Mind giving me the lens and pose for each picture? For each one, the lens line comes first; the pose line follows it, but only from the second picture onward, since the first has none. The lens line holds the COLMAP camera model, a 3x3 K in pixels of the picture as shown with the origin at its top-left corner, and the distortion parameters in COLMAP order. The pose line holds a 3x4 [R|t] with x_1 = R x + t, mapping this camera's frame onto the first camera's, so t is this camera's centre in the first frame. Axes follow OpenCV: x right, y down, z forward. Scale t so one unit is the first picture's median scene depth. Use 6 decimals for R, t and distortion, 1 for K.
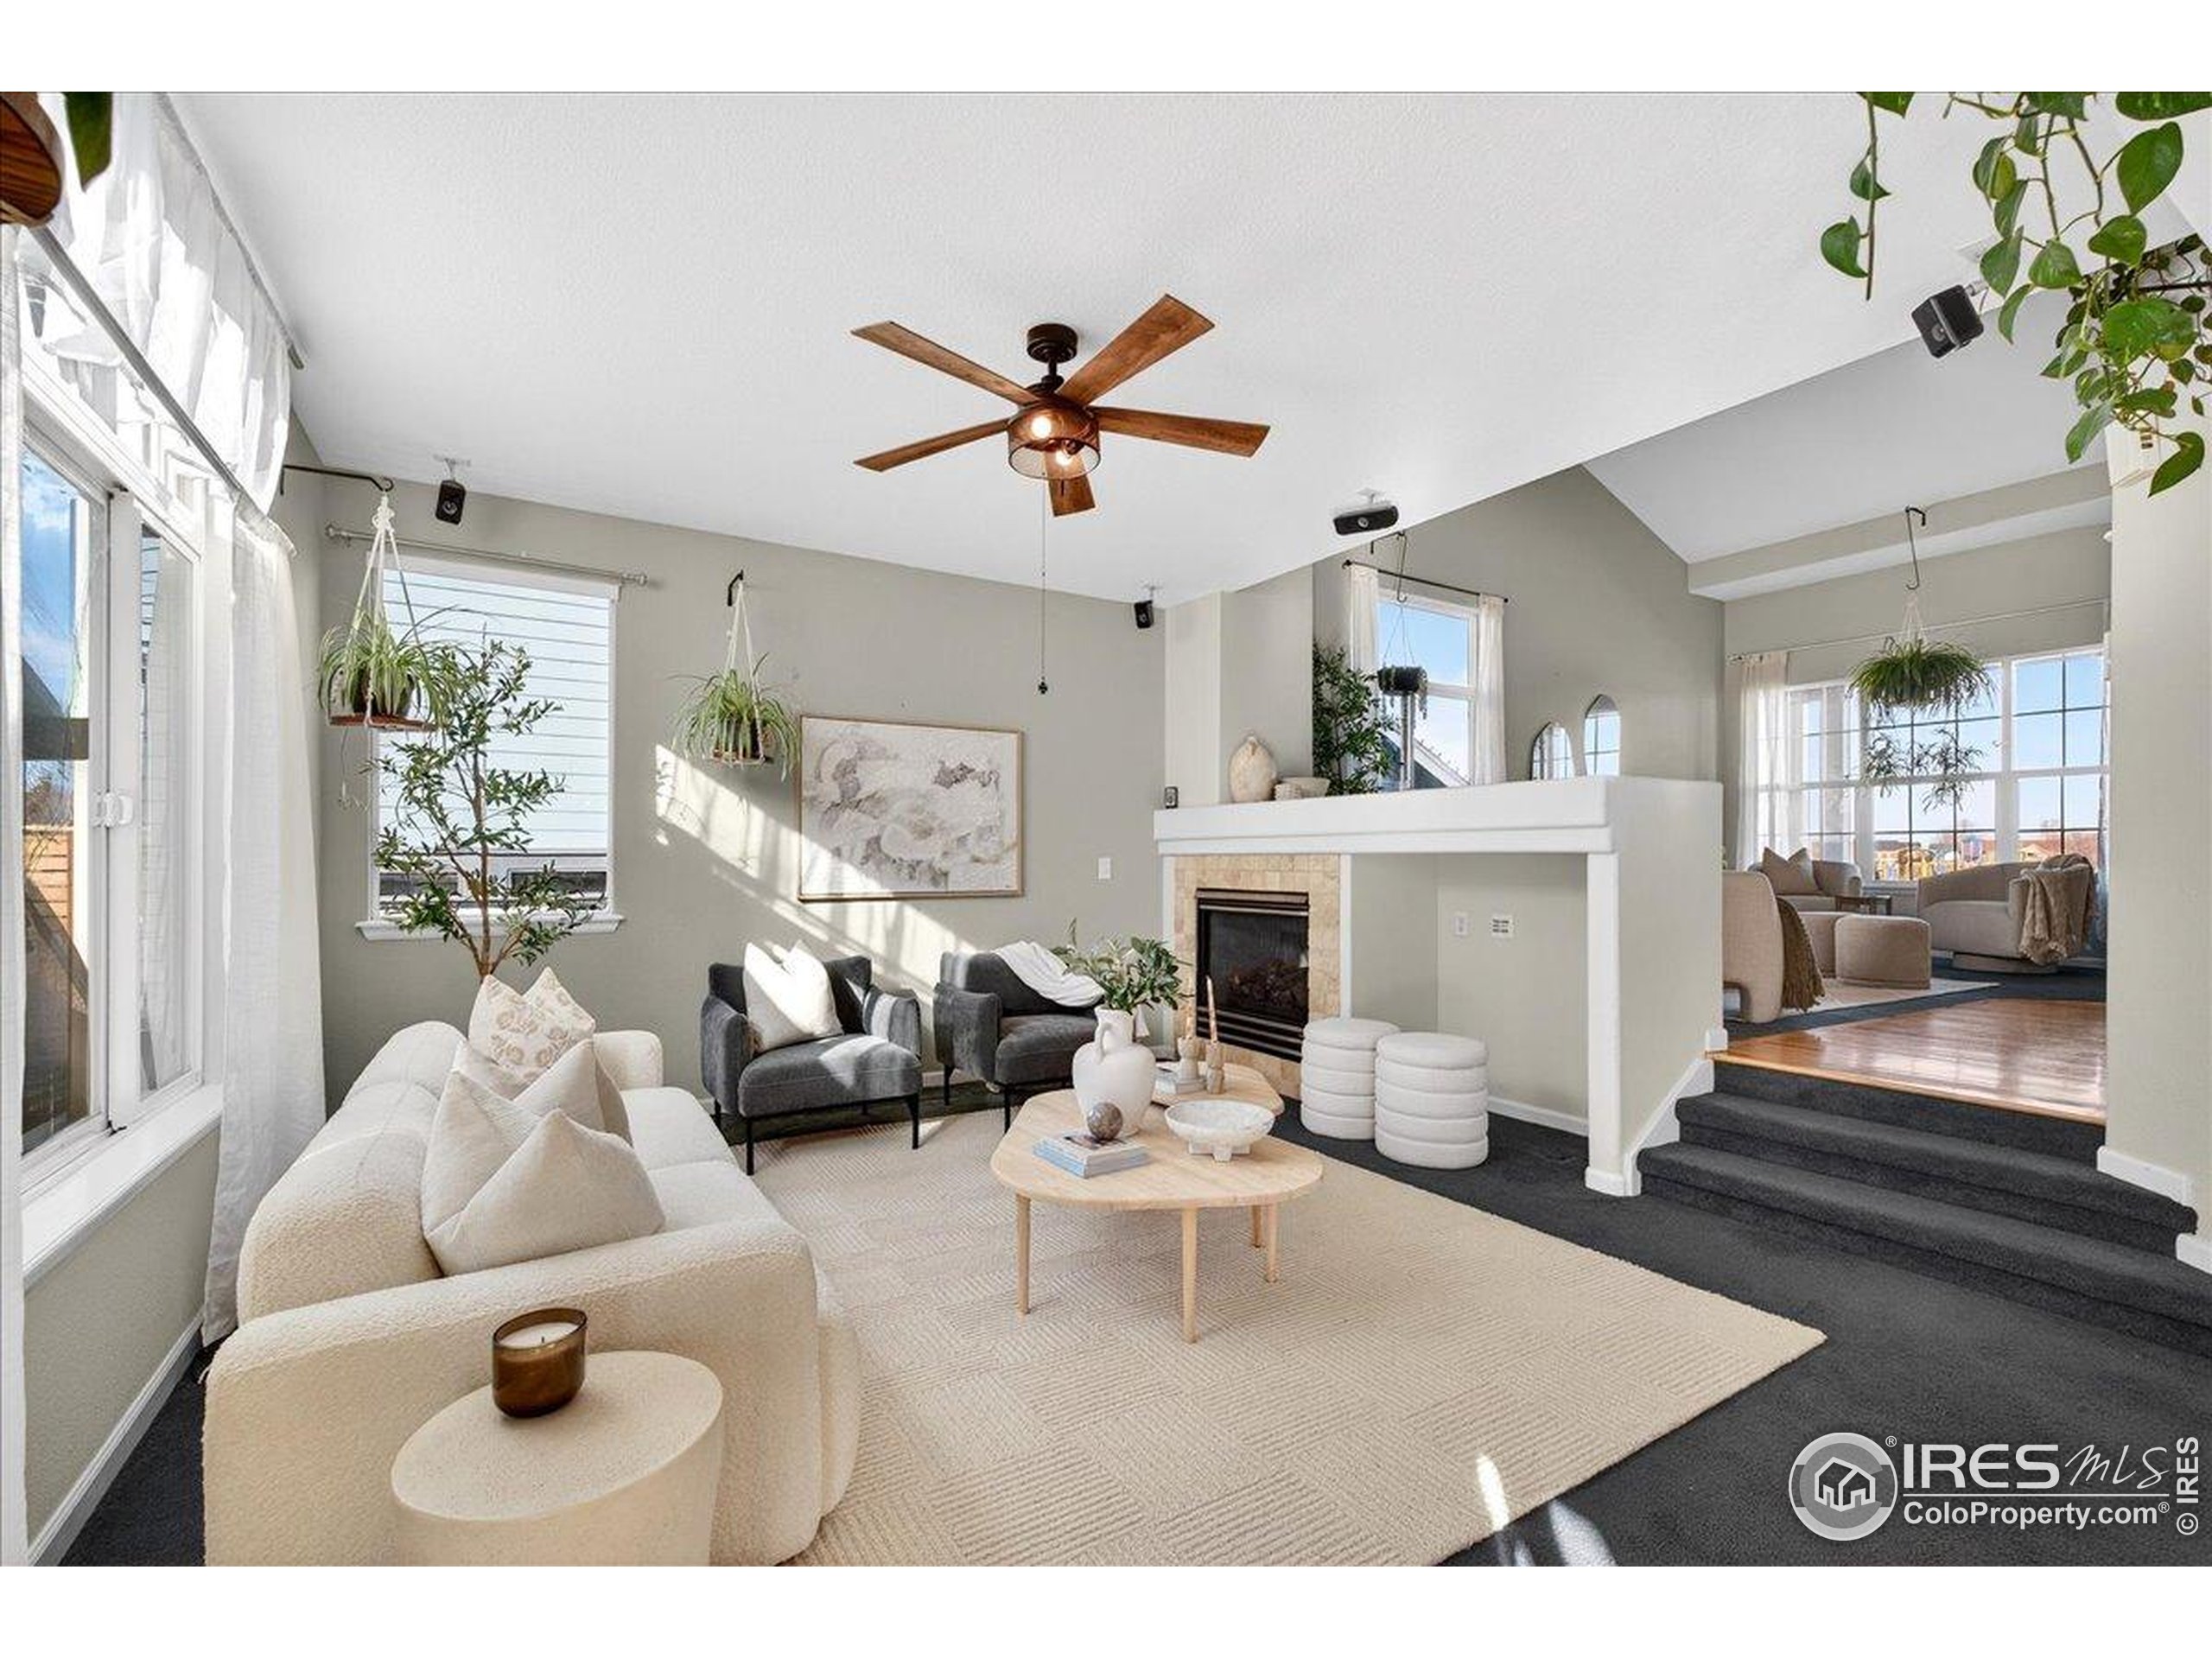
lens RADIAL K [[971.5, 0, 1103.1], [0, 971.5, 866.7], [0, 0, 1]] dist [0.000181, -0.000007]
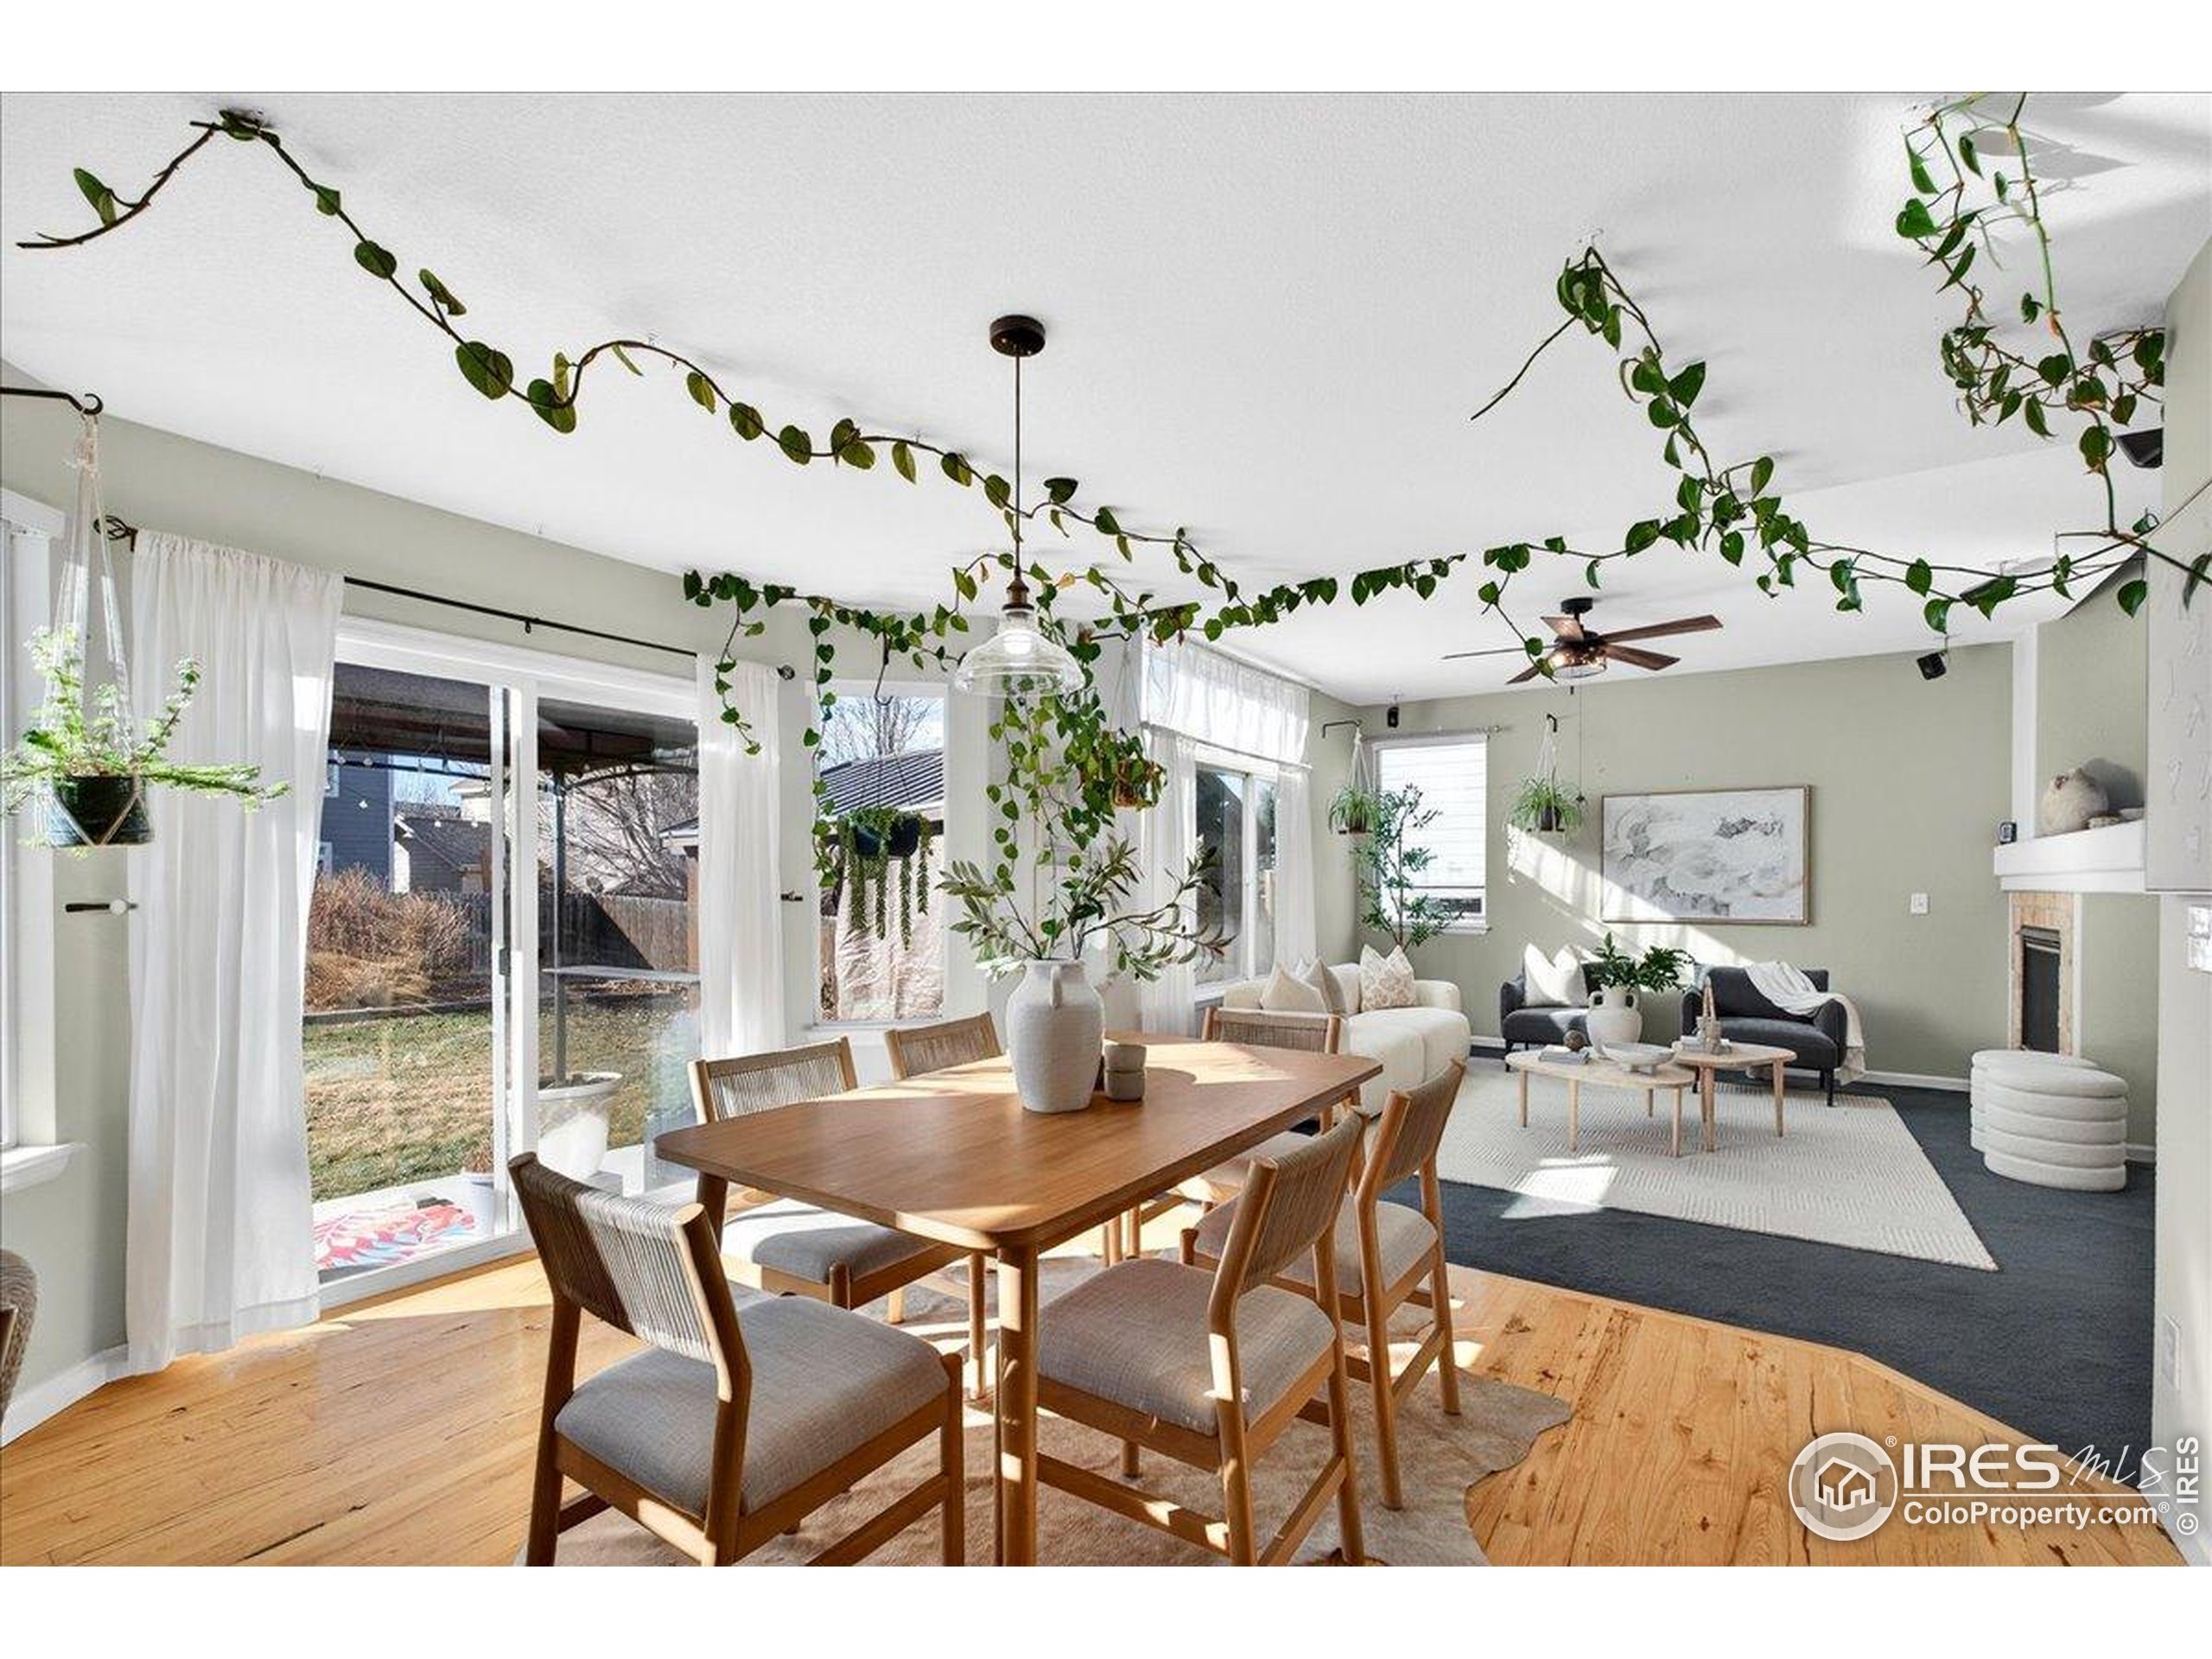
lens RADIAL K [[971.5, 0, 1103.1], [0, 971.5, 866.7], [0, 0, 1]] dist [0.000181, -0.000007]
pose [[0.414740, -0.016756, -0.909786, 0.695714], [-0.008396, 0.999717, -0.022240, -0.008424], [0.909901, 0.016863, 0.414482, -0.296415]]
